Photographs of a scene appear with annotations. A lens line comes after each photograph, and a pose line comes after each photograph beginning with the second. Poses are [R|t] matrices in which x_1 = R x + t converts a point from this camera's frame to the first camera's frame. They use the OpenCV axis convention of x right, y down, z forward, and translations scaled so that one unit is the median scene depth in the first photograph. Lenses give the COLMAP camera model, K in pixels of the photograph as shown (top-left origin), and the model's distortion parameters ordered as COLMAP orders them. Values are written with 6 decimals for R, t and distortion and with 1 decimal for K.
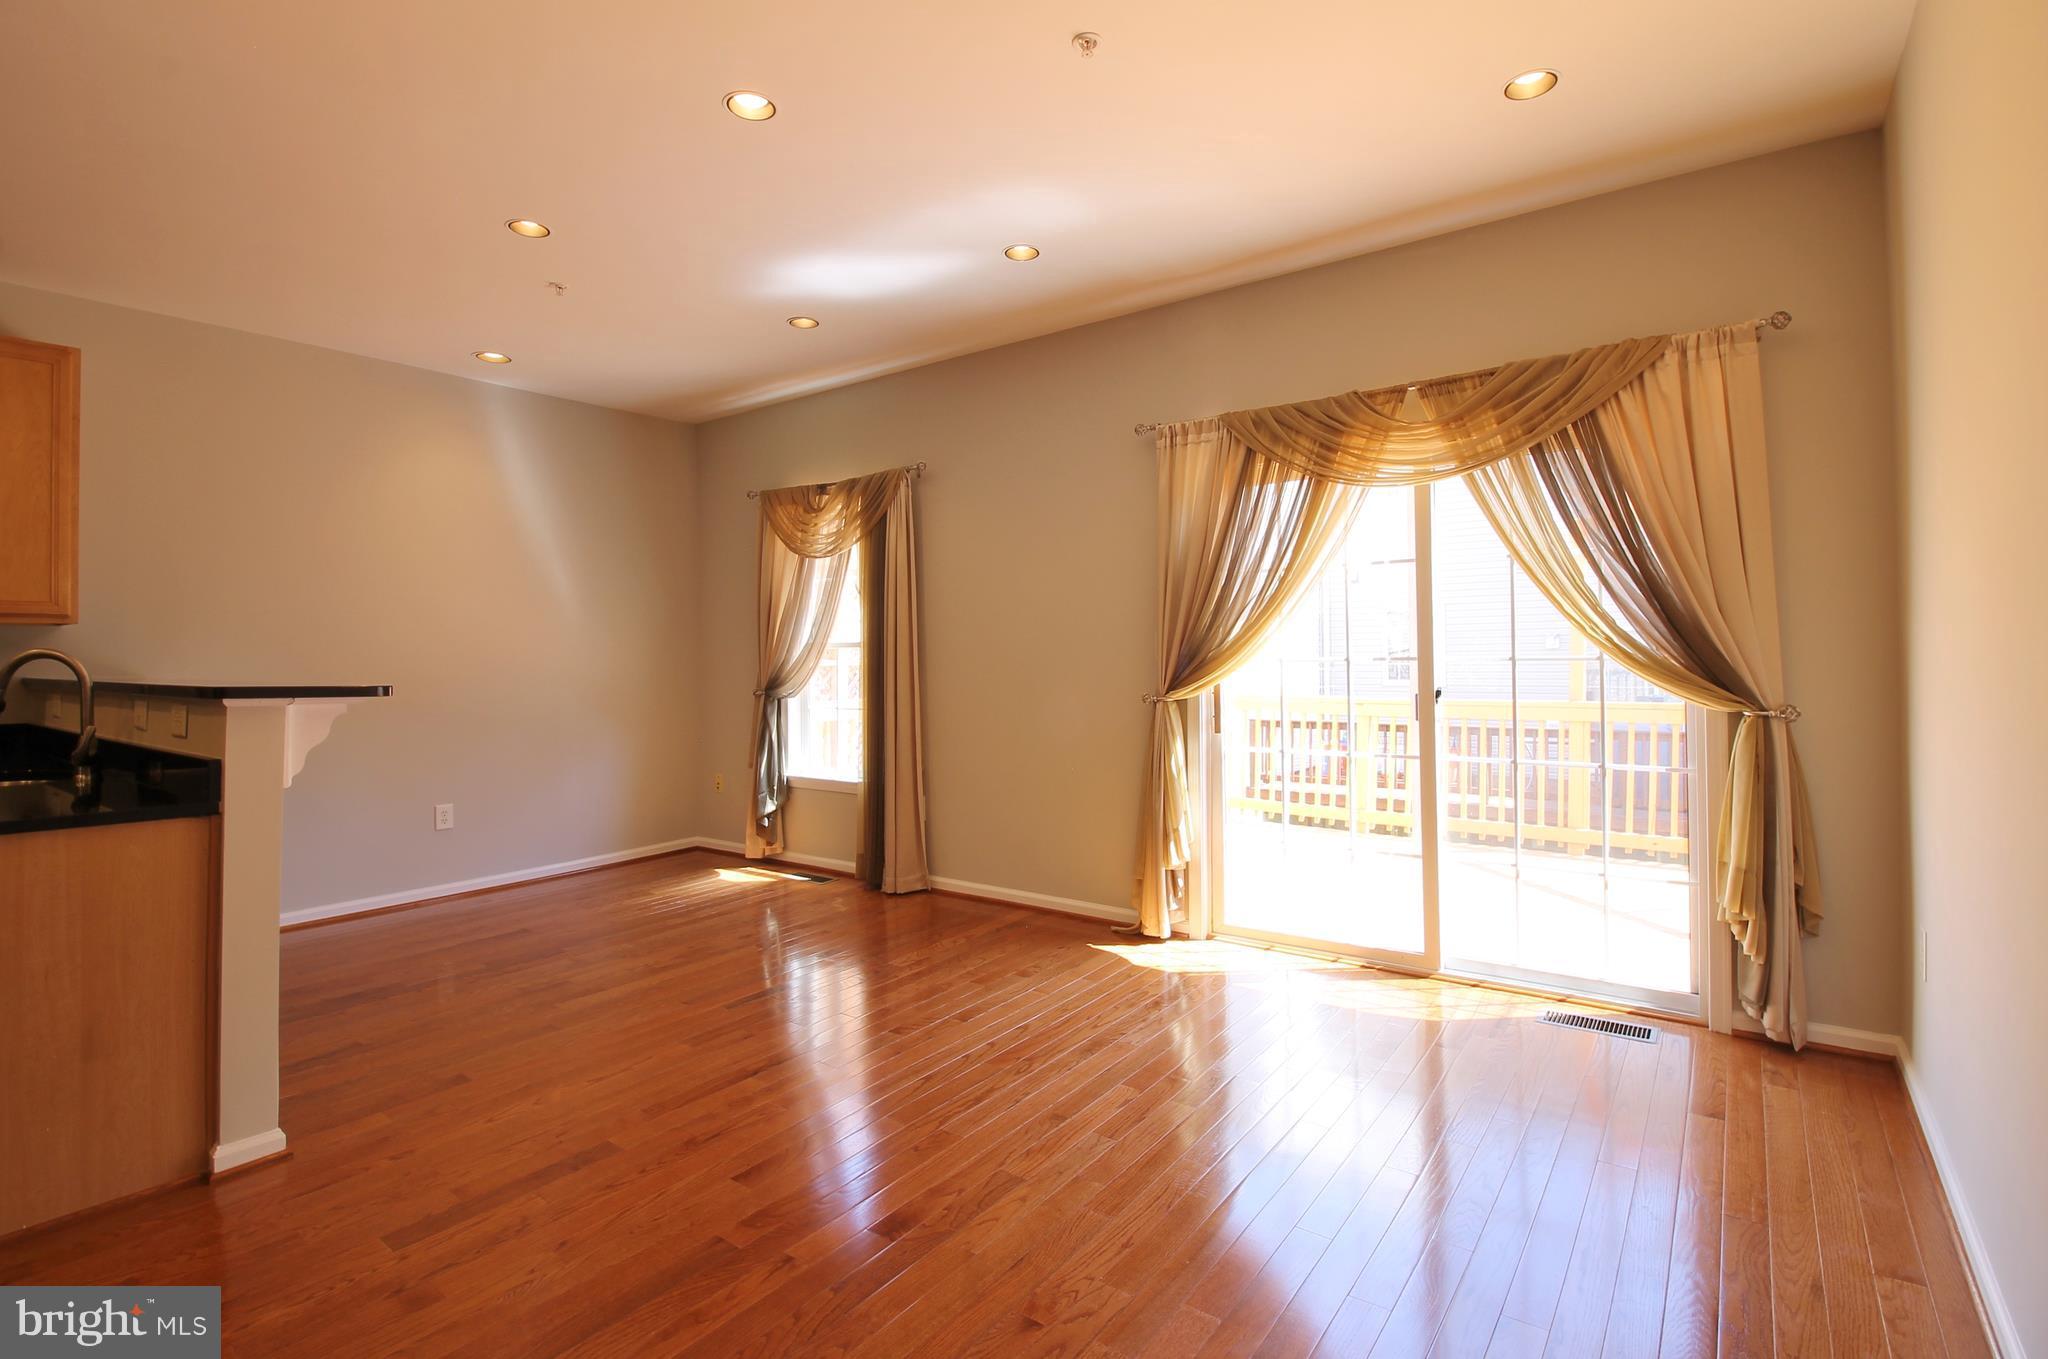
lens RADIAL K [[955.4, 0, 1025.1], [0, 955.4, 644.2], [0, 0, 1]] dist [-0.002931, -0.009749]
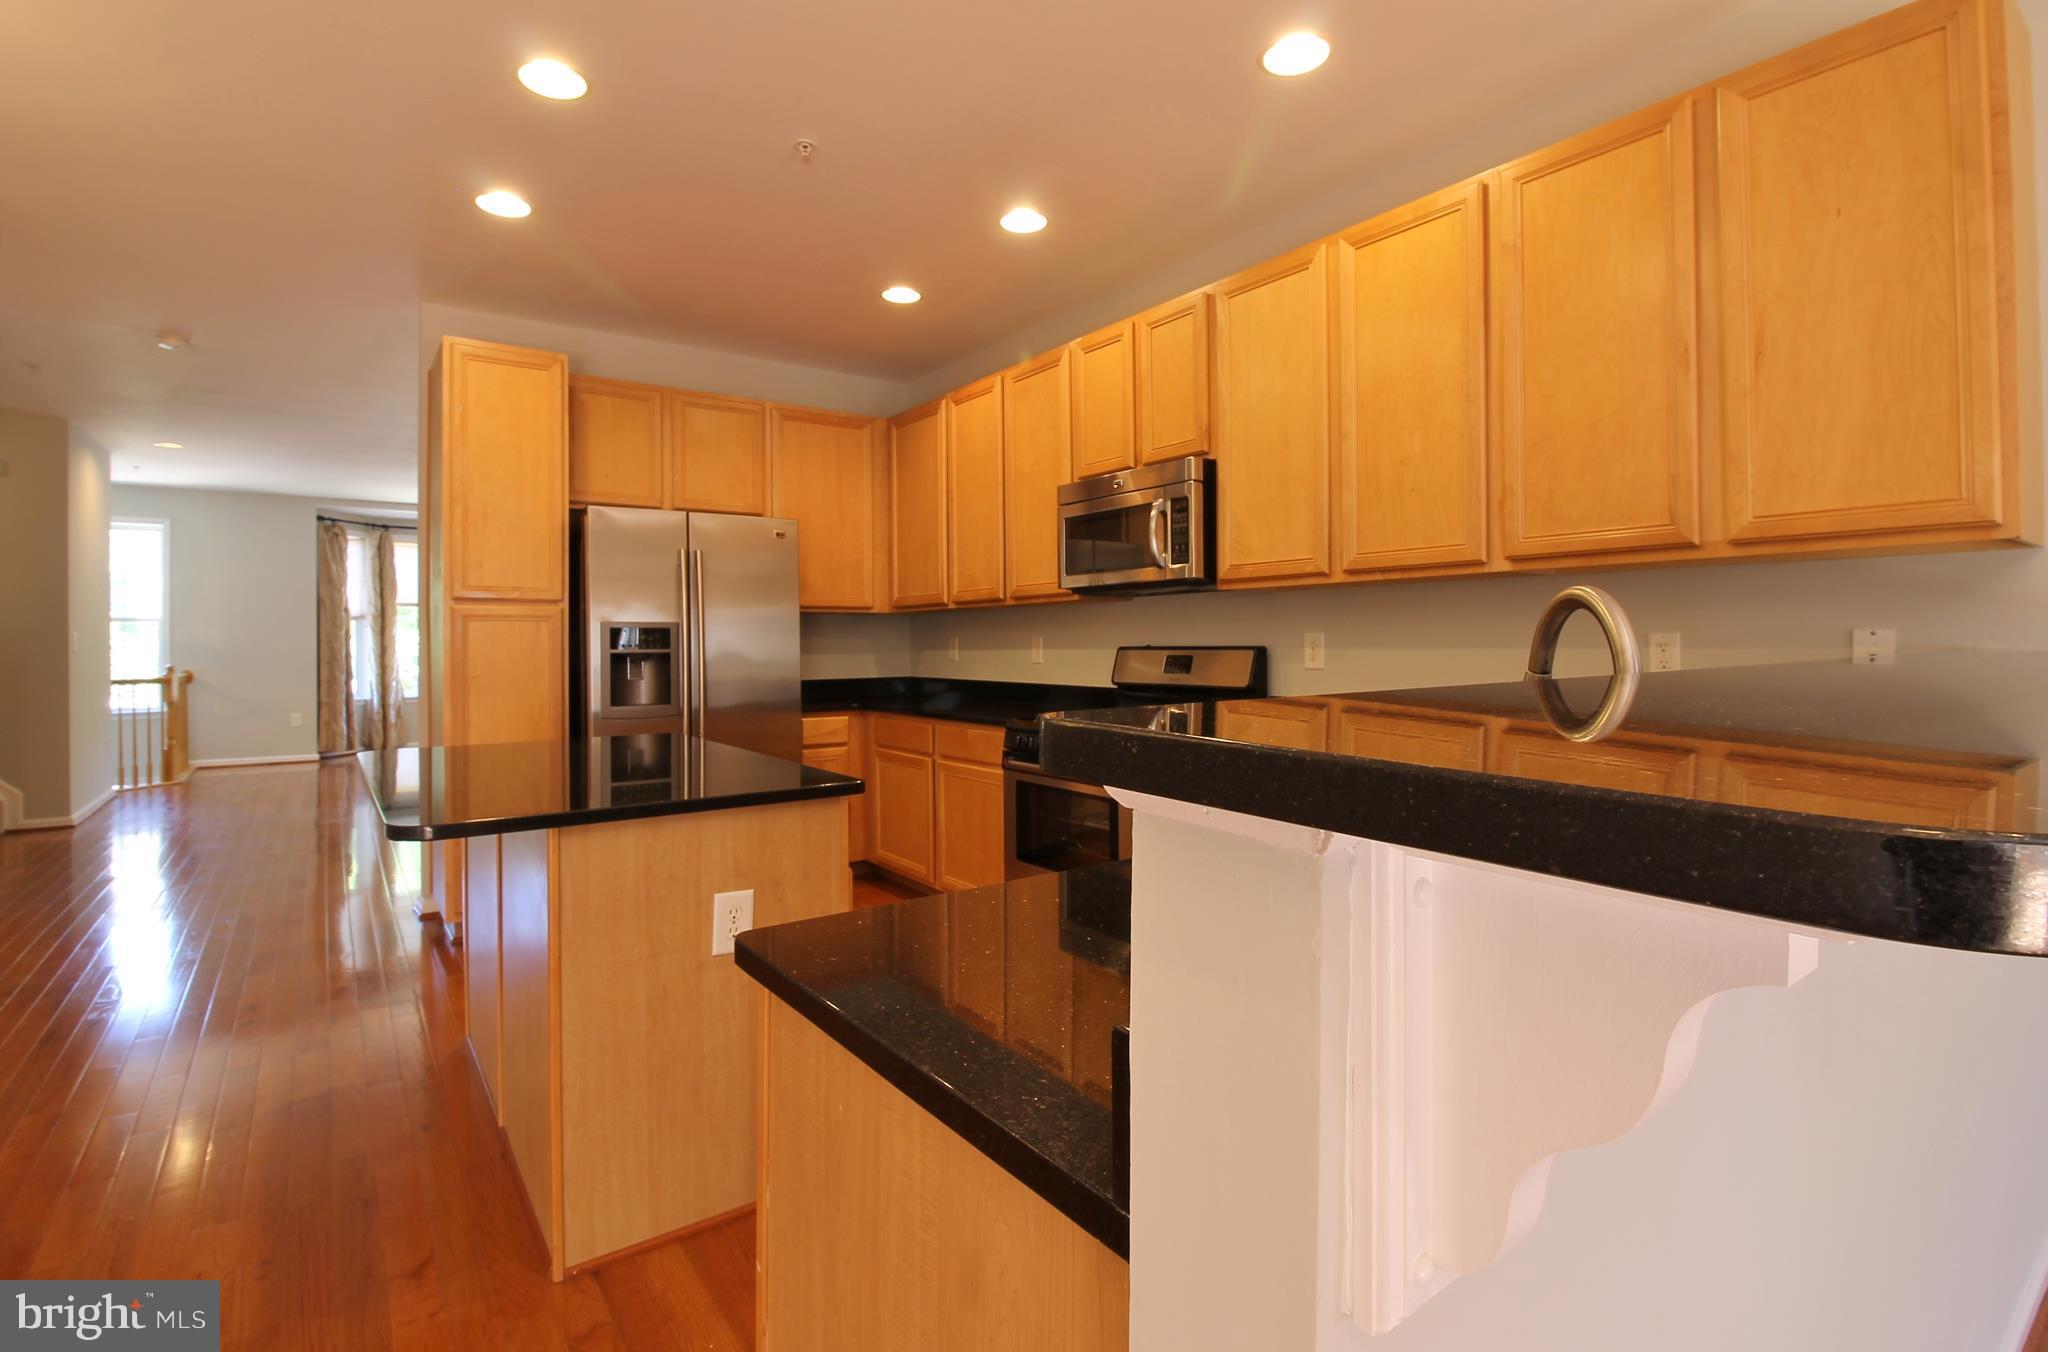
lens RADIAL K [[965.3, 0, 1024.7], [0, 965.3, 642.0], [0, 0, 1]] dist [-0.005246, -0.008732]
pose [[-0.301103, 0.010171, -0.953537, -0.399073], [0.023734, 0.999713, 0.003169, 0.018009], [0.953296, -0.021677, -0.301258, 0.671432]]
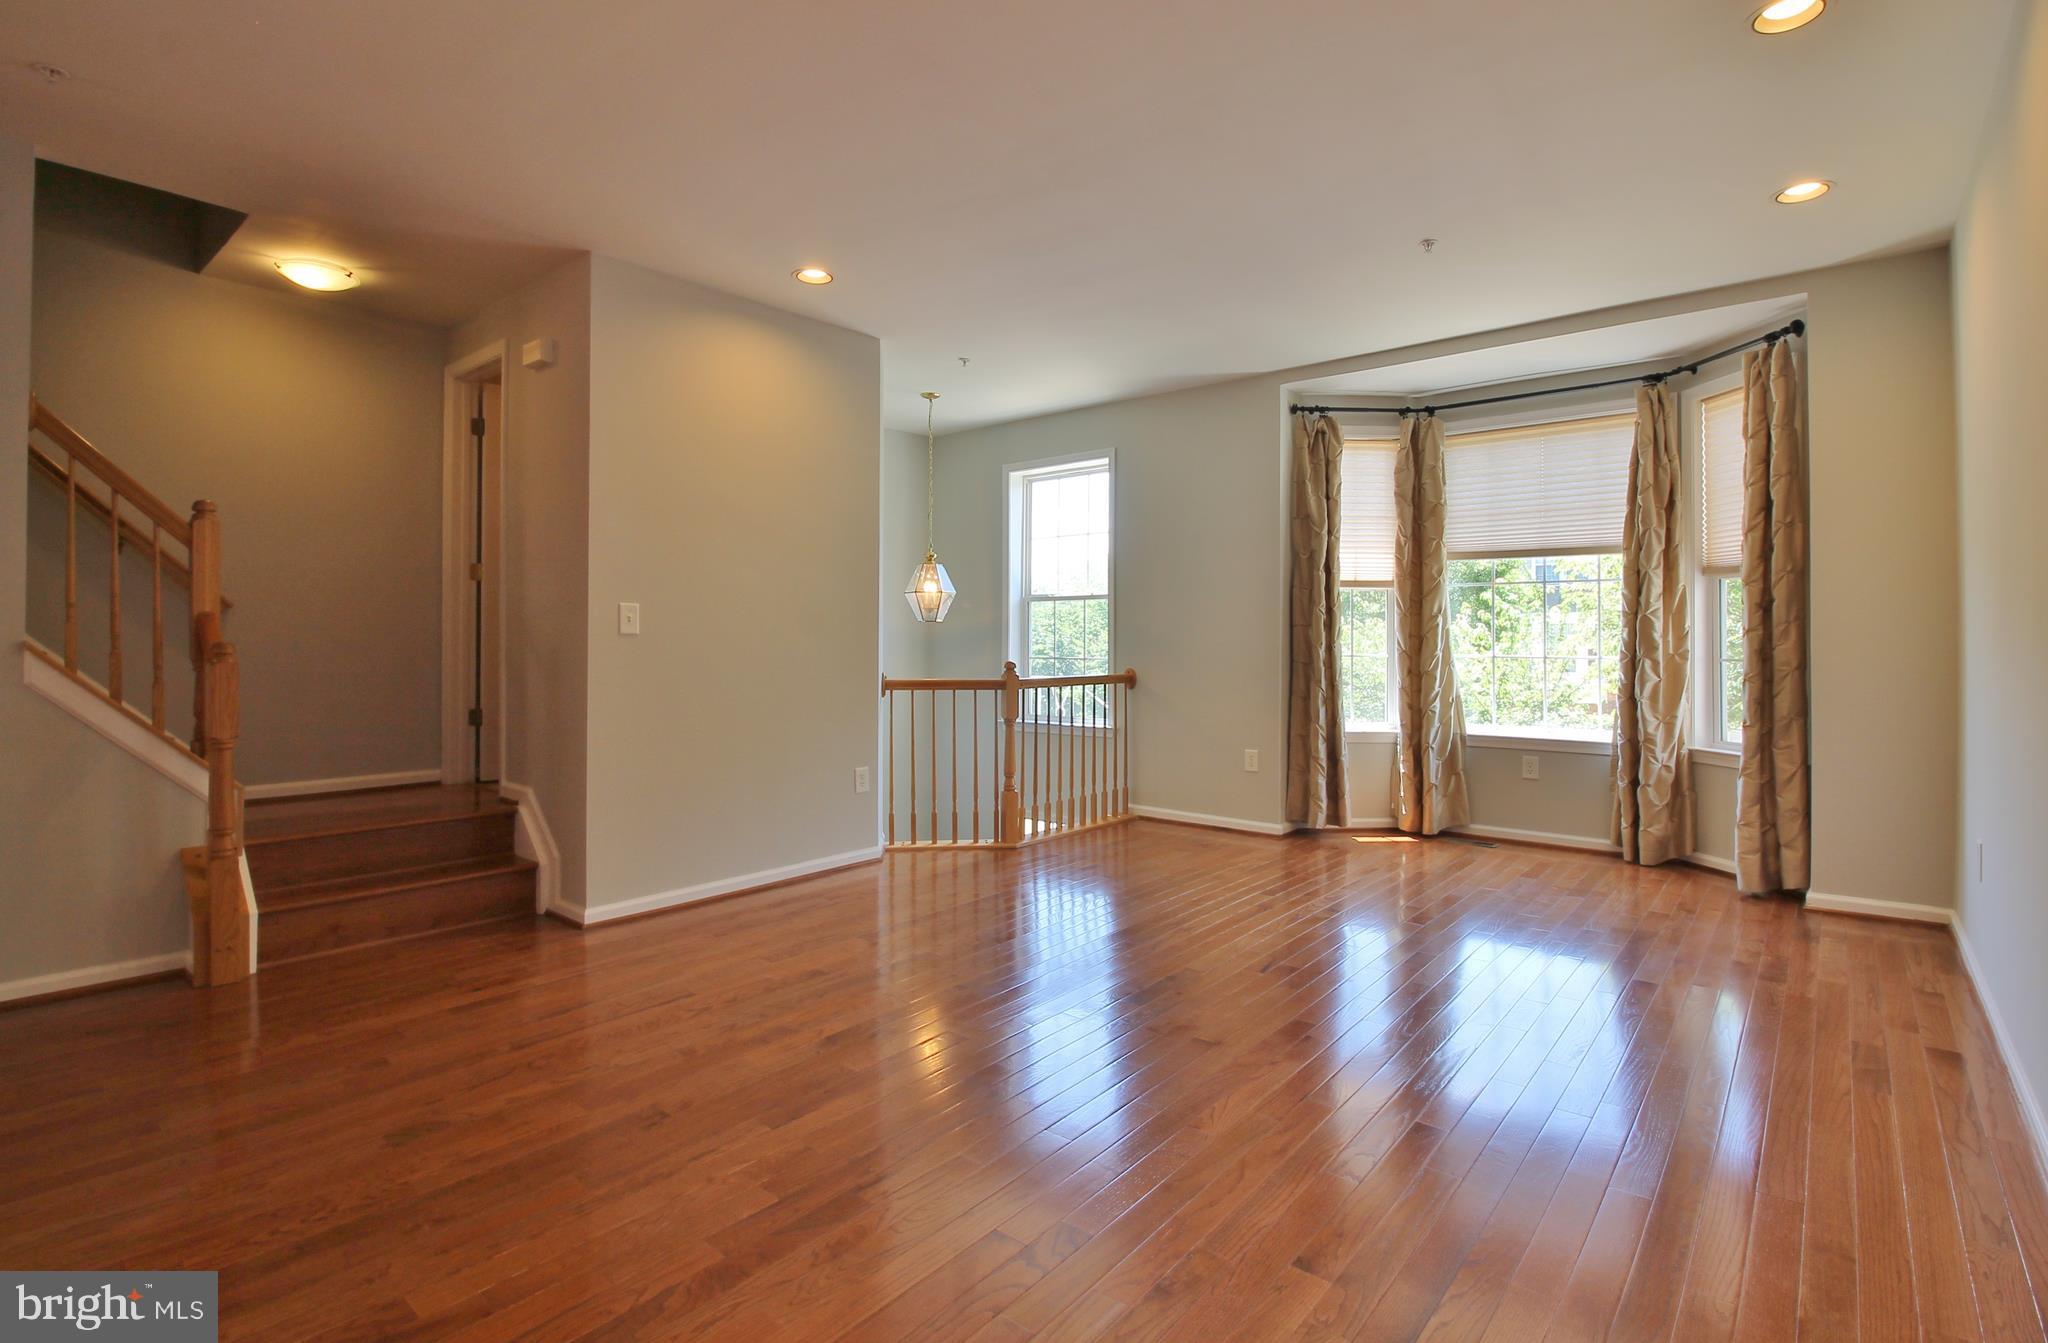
lens RADIAL K [[965.3, 0, 1027.1], [0, 965.3, 639.8], [0, 0, 1]] dist [-0.005246, -0.008732]
pose [[-0.997634, 0.007429, 0.068351, -2.119432], [0.006384, 0.999860, -0.015487, 0.021635], [-0.068456, -0.015014, -0.997541, -0.506744]]
